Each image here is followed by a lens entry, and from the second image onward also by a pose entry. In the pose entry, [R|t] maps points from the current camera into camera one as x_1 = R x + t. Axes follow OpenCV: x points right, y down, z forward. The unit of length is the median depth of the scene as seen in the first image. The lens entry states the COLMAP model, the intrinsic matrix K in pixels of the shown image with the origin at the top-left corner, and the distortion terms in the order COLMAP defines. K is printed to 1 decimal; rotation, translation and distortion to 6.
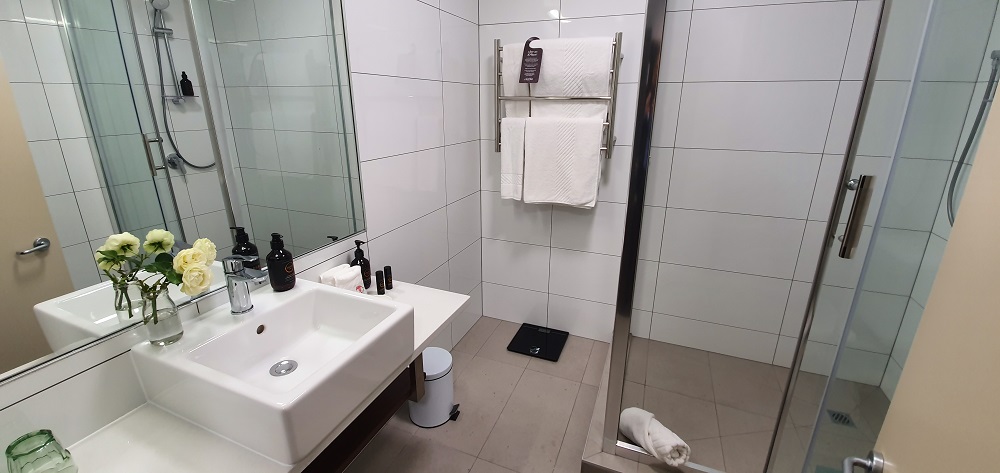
lens RADIAL K [[399.6, 0, 498.4], [0, 399.6, 228.6], [0, 0, 1]] dist [-0.007244, -0.001188]
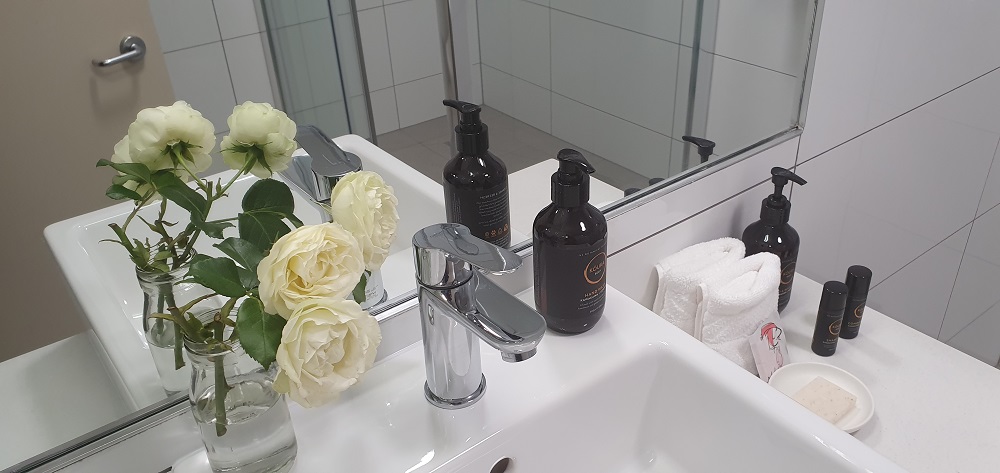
lens RADIAL K [[786.2, 0, 502.5], [0, 786.2, 237.3], [0, 0, 1]] dist [0.014239, 0.005164]
pose [[0.864961, 0.224125, -0.449011, -0.313448], [-0.113036, 0.958749, 0.260814, -0.068674], [0.488944, -0.174840, 0.854614, 0.446253]]
